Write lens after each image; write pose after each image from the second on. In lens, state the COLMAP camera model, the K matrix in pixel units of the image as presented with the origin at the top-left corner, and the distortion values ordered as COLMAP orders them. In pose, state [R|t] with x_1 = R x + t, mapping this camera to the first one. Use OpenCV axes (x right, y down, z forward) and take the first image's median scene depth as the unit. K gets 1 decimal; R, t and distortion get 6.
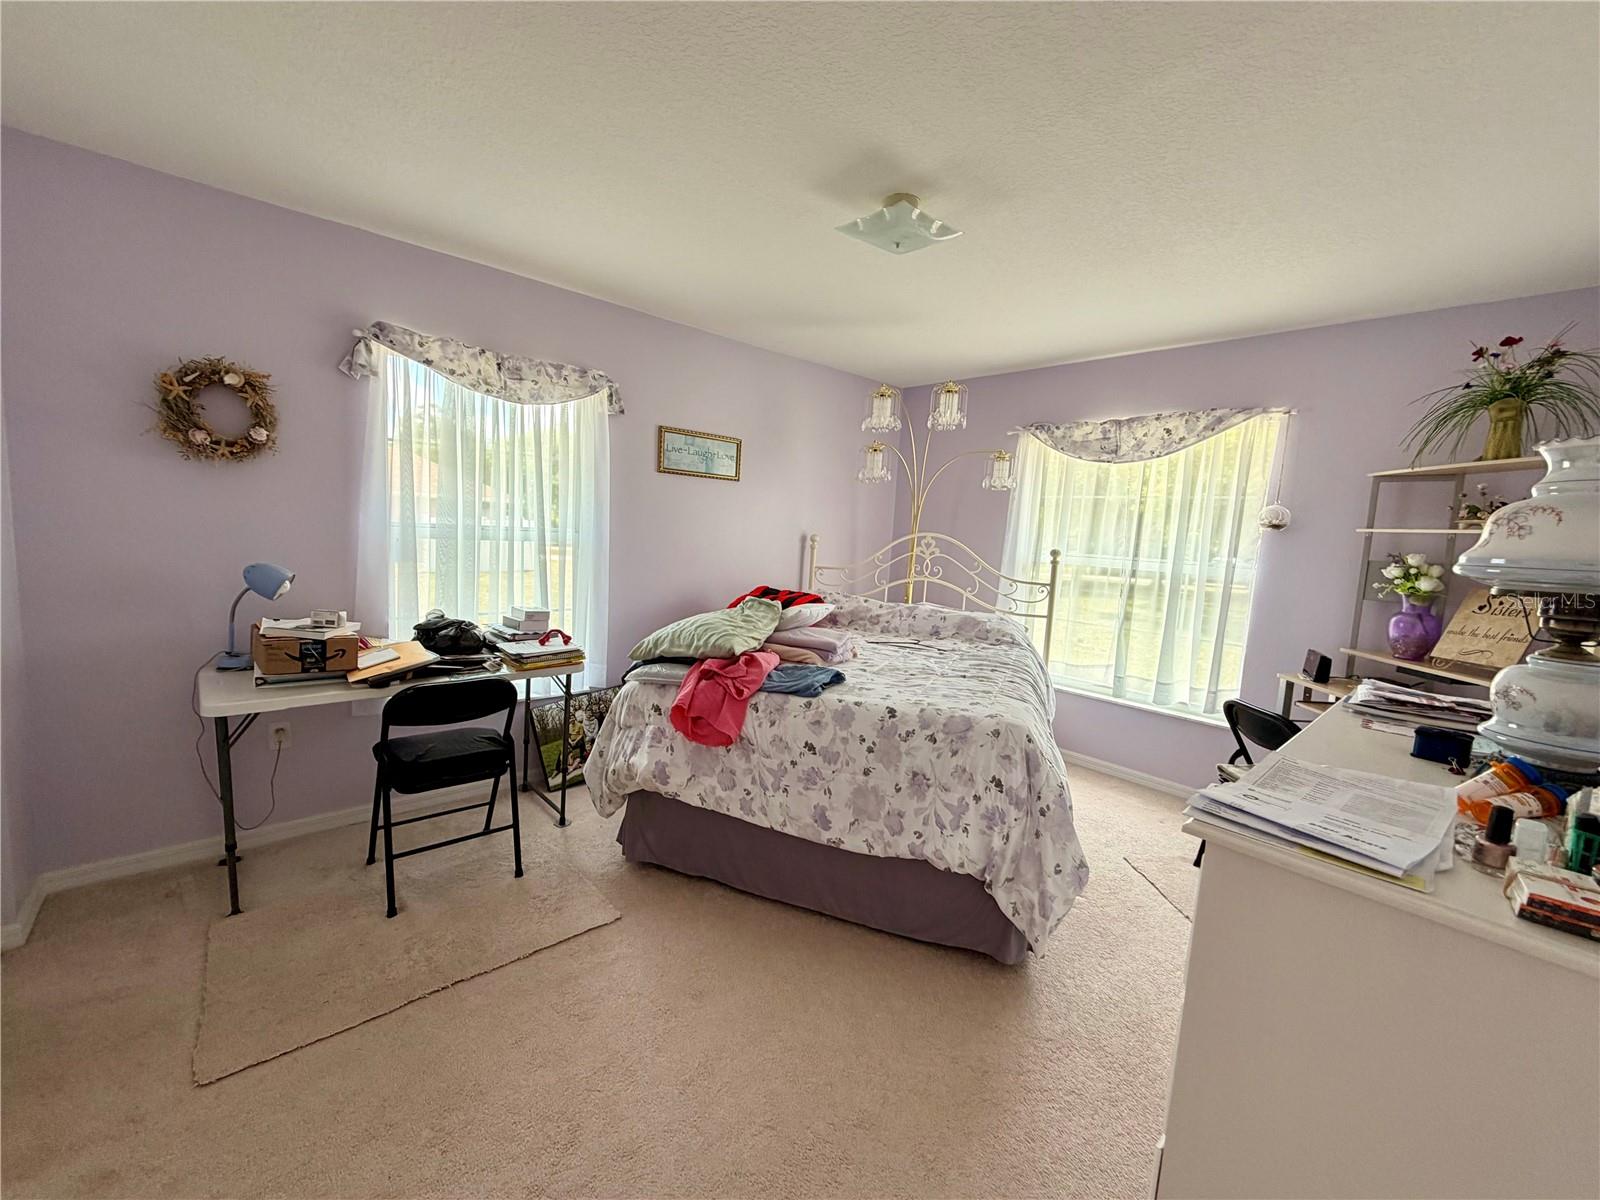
lens RADIAL K [[636.1, 0, 791.9], [0, 636.1, 599.3], [0, 0, 1]] dist [-0.001027, 0.000716]
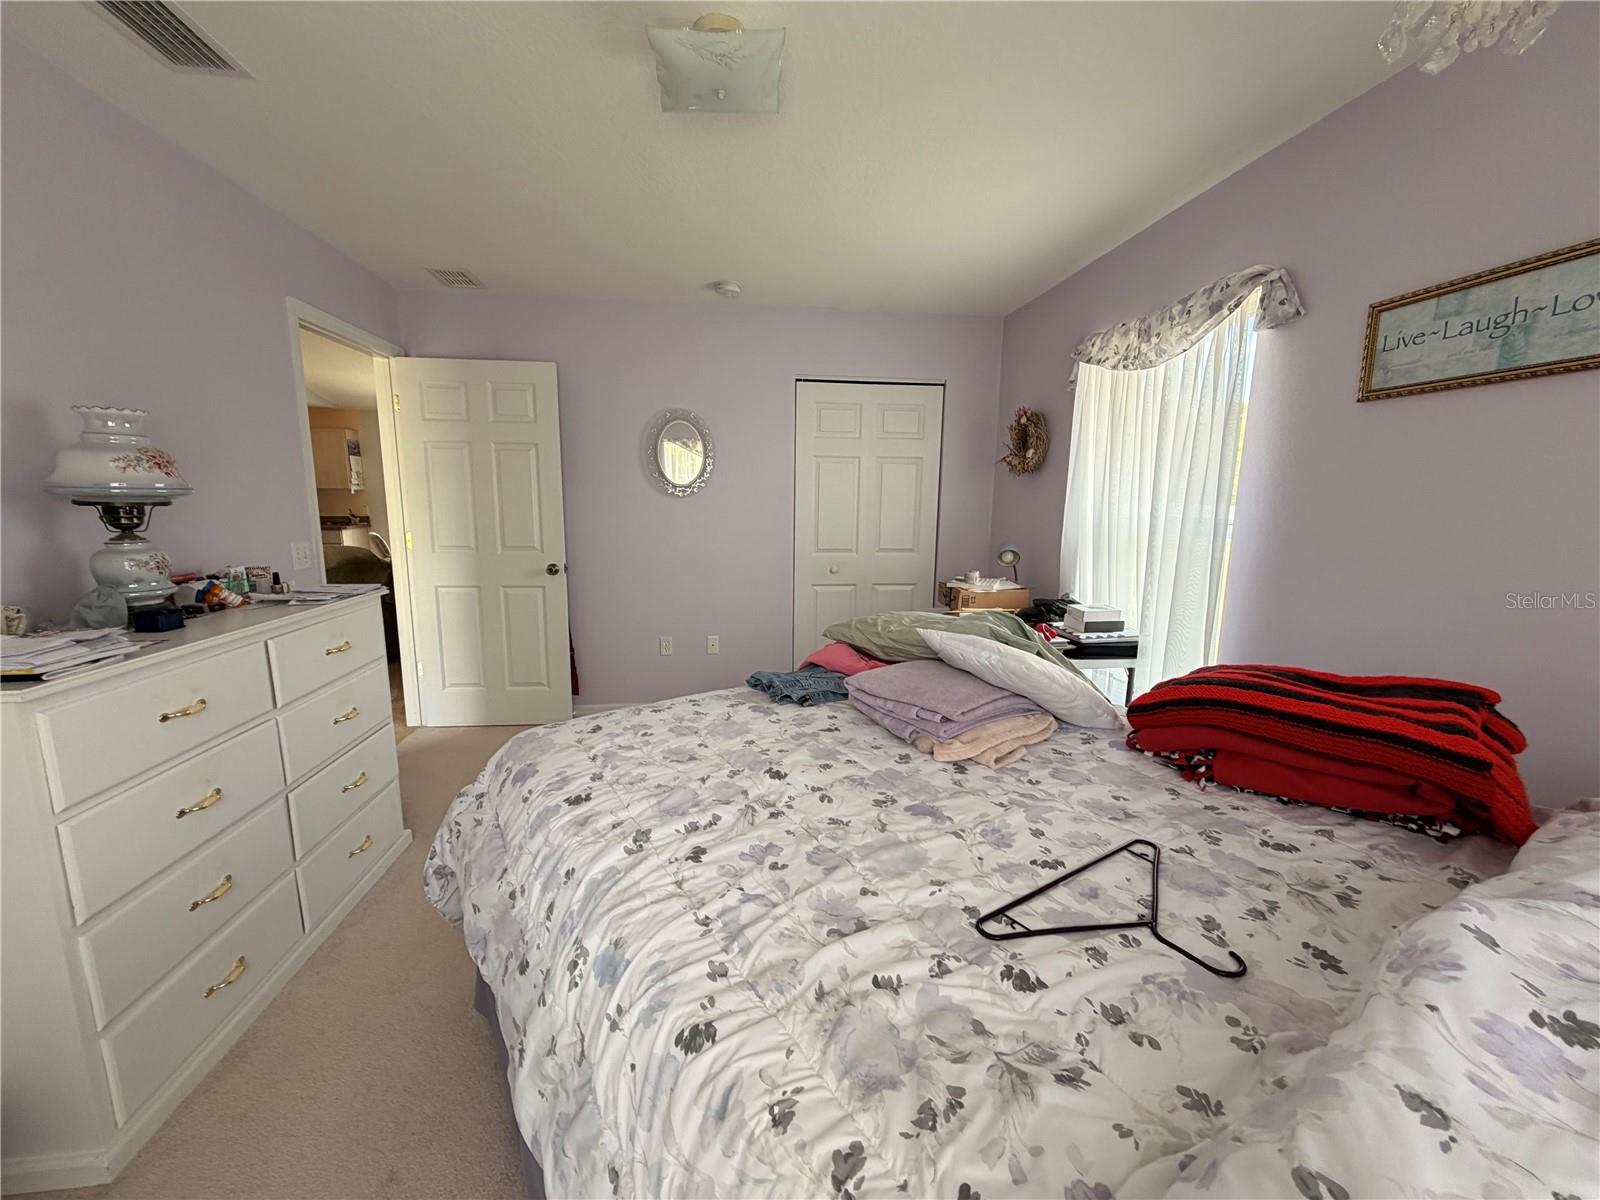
lens RADIAL K [[636.1, 0, 791.9], [0, 636.1, 599.3], [0, 0, 1]] dist [-0.001027, 0.000716]
pose [[-0.573194, 0.068574, -0.816545, 0.607034], [-0.136251, 0.974644, 0.177496, -0.107549], [0.808013, 0.212995, -0.549317, 1.280016]]
